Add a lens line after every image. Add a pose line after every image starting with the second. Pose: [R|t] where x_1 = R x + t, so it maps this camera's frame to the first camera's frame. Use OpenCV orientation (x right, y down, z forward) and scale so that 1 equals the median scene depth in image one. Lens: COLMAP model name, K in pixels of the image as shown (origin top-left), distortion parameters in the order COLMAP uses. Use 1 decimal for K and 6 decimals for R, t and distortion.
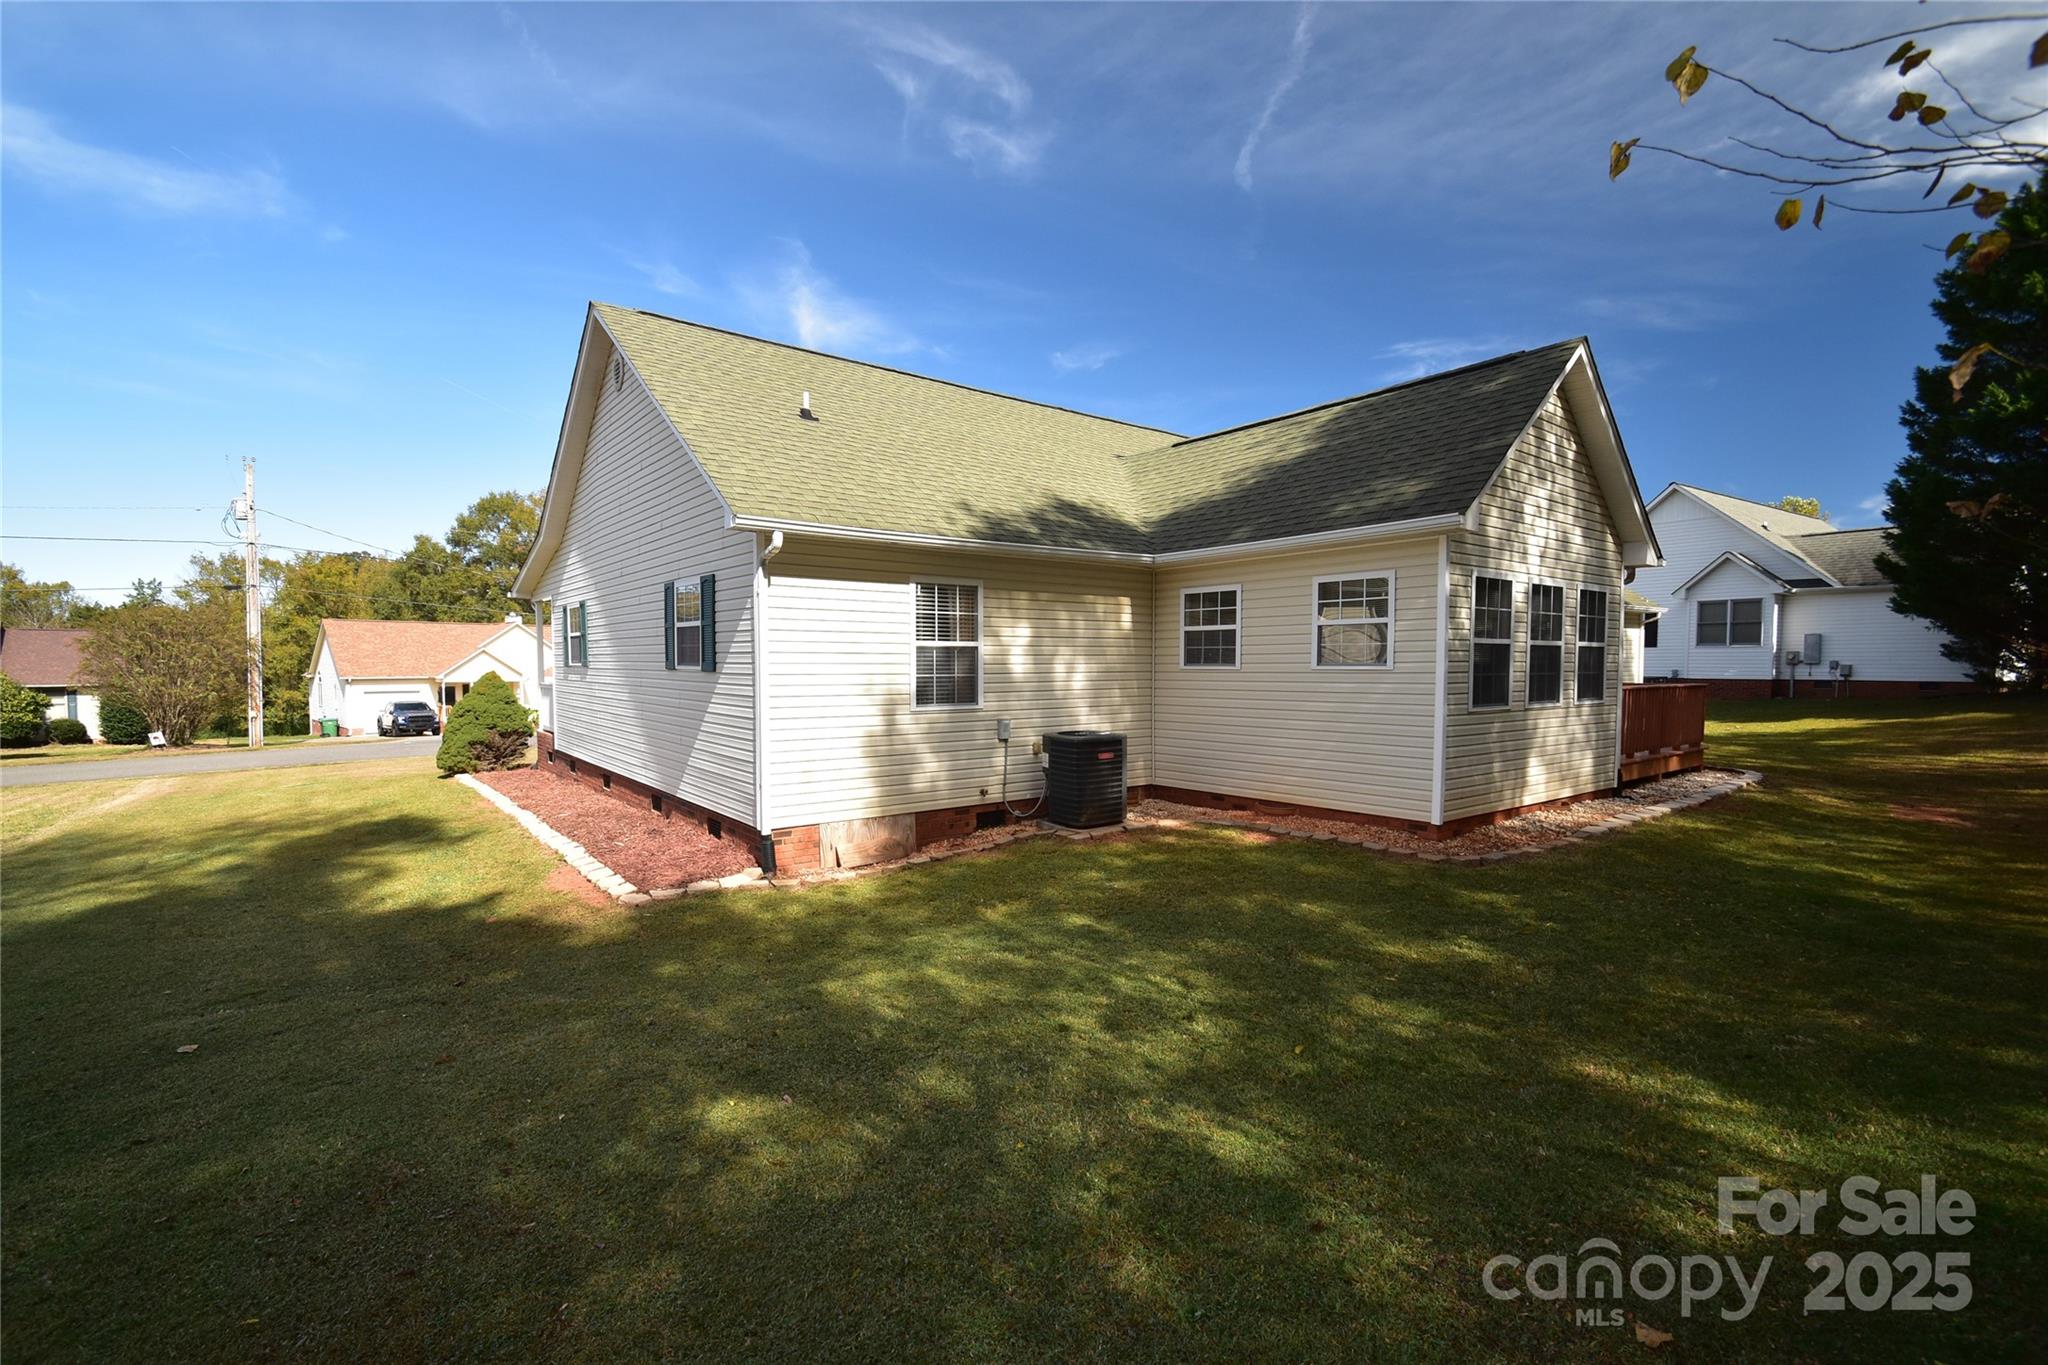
lens RADIAL K [[888.3, 0, 1016.8], [0, 888.3, 689.9], [0, 0, 1]] dist [0.000110, -0.003696]
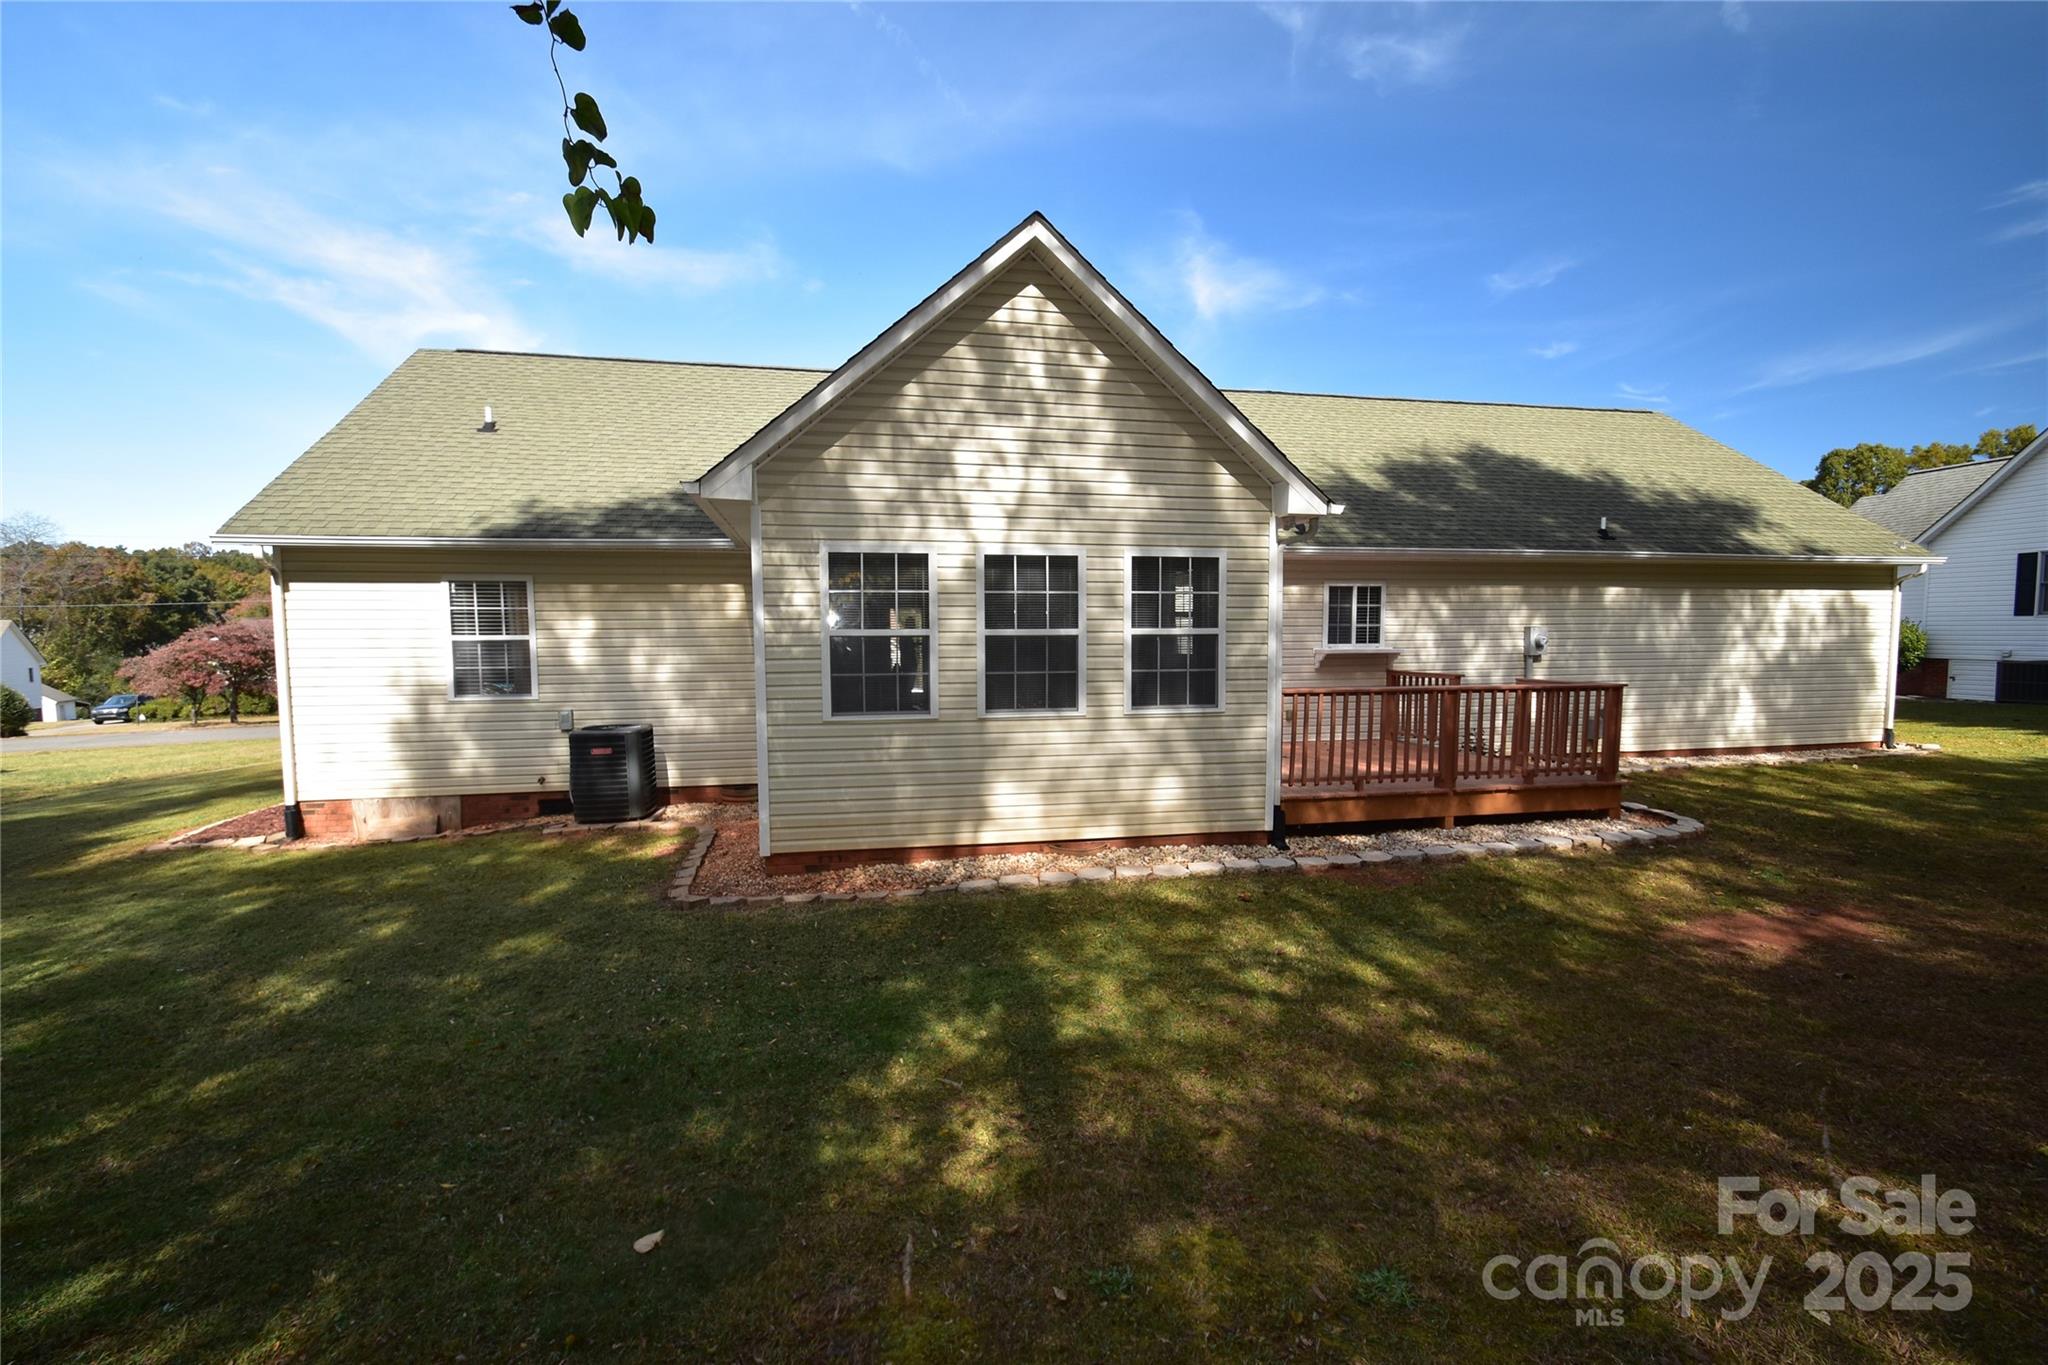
lens RADIAL K [[888.3, 0, 1012.2], [0, 888.3, 685.3], [0, 0, 1]] dist [0.000110, -0.003696]
pose [[0.898243, 0.018504, -0.439109, 0.900214], [-0.006536, 0.999565, 0.028752, -0.028555], [0.439451, -0.022956, 0.897973, 0.311303]]
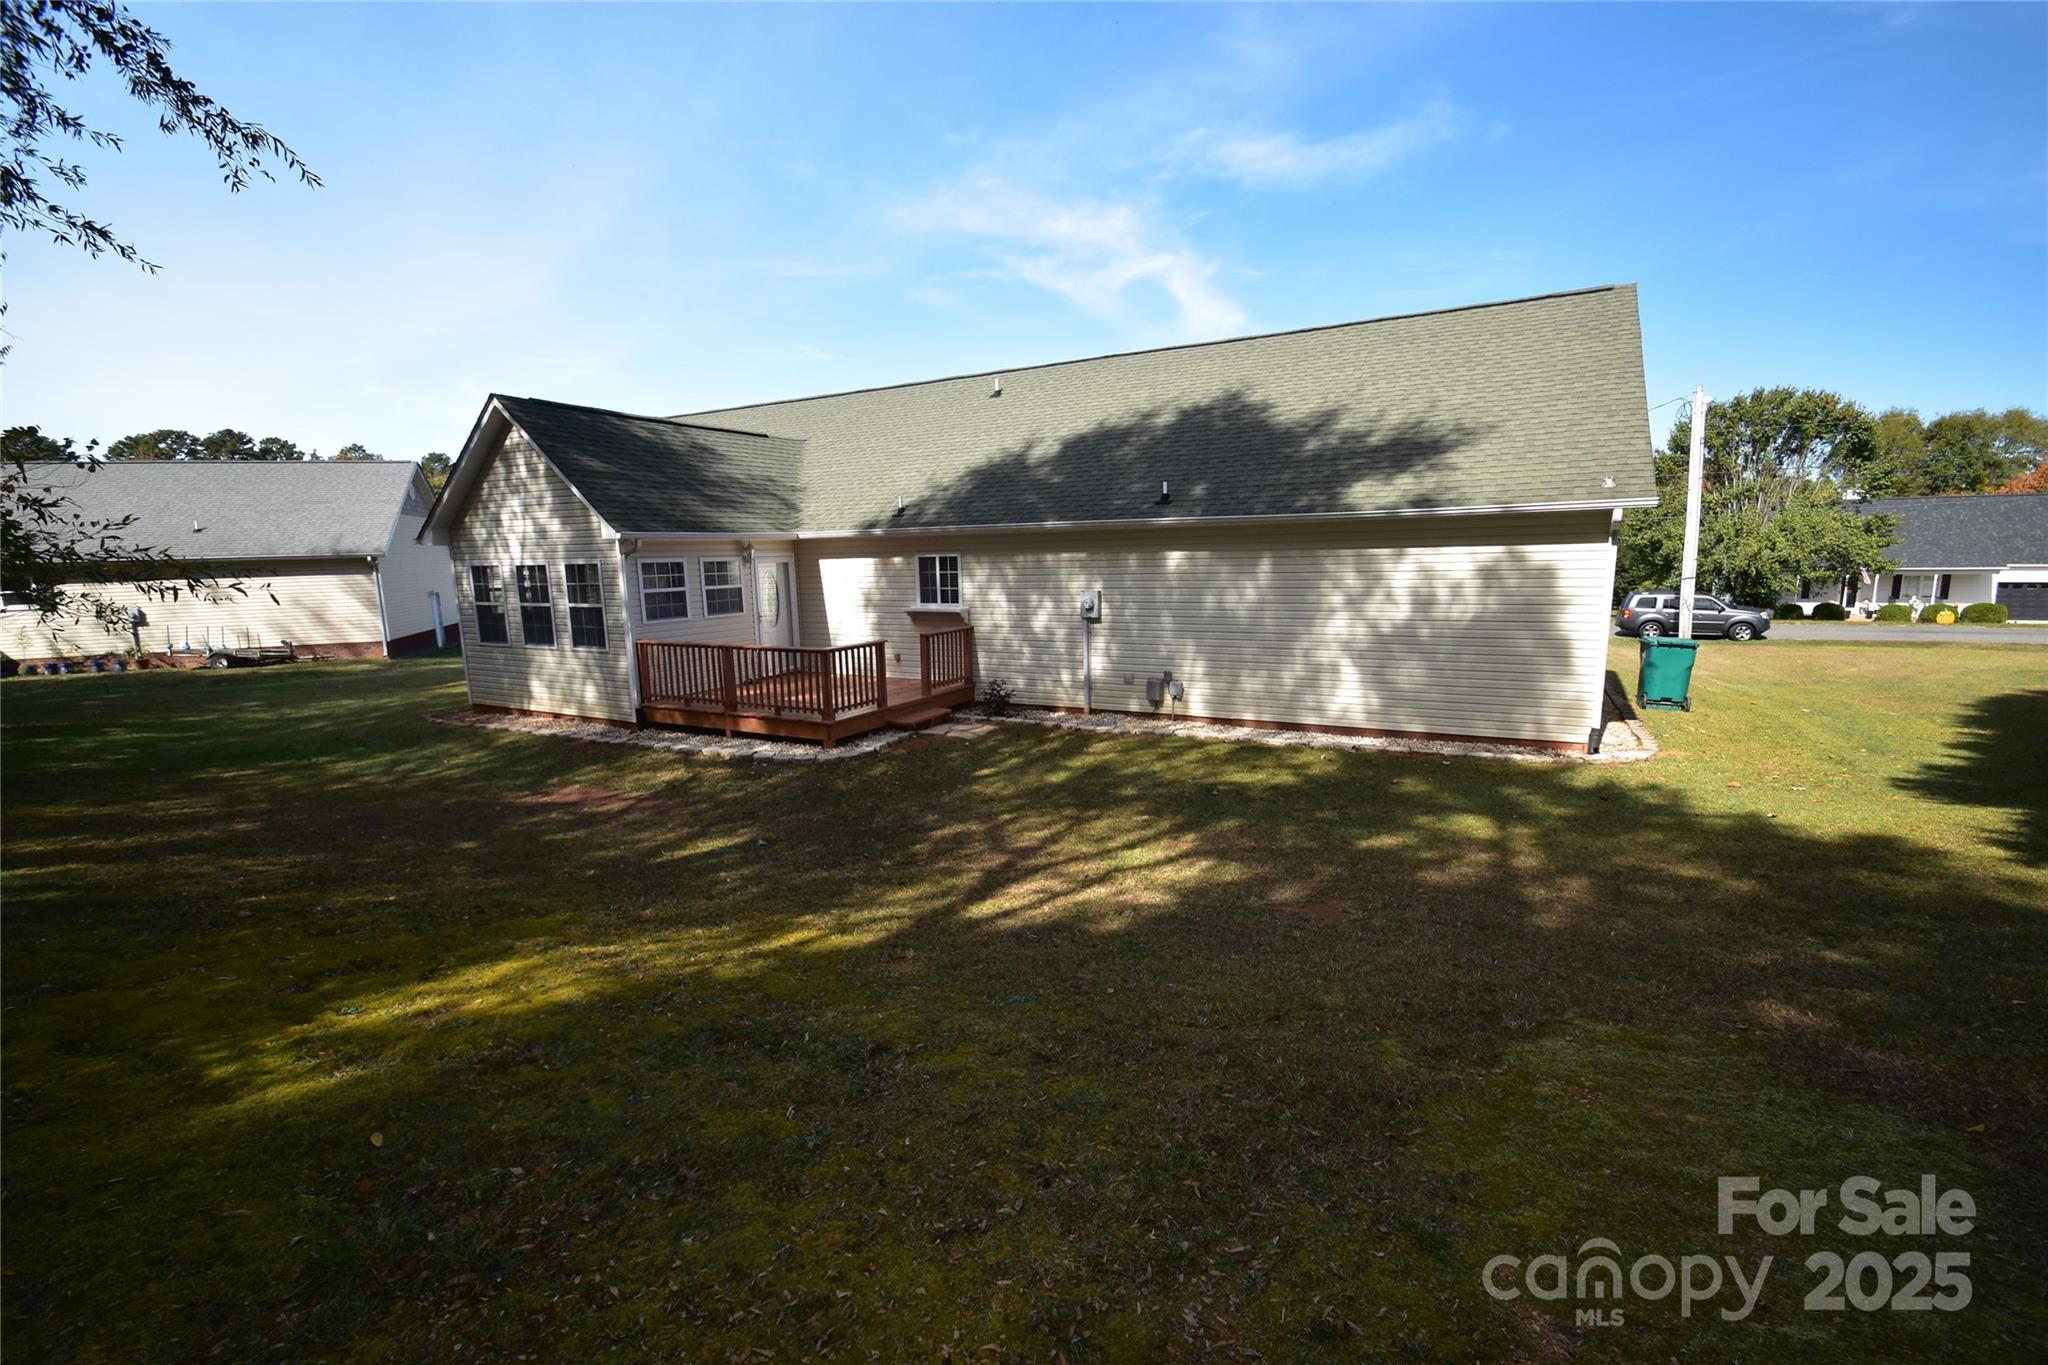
lens RADIAL K [[888.3, 0, 1029.7], [0, 888.3, 682.2], [0, 0, 1]] dist [0.000110, -0.003696]
pose [[0.403265, 0.125584, -0.906425, 2.231041], [-0.004826, 0.990816, 0.135130, -0.125370], [0.915070, -0.050118, 0.400168, 1.137460]]
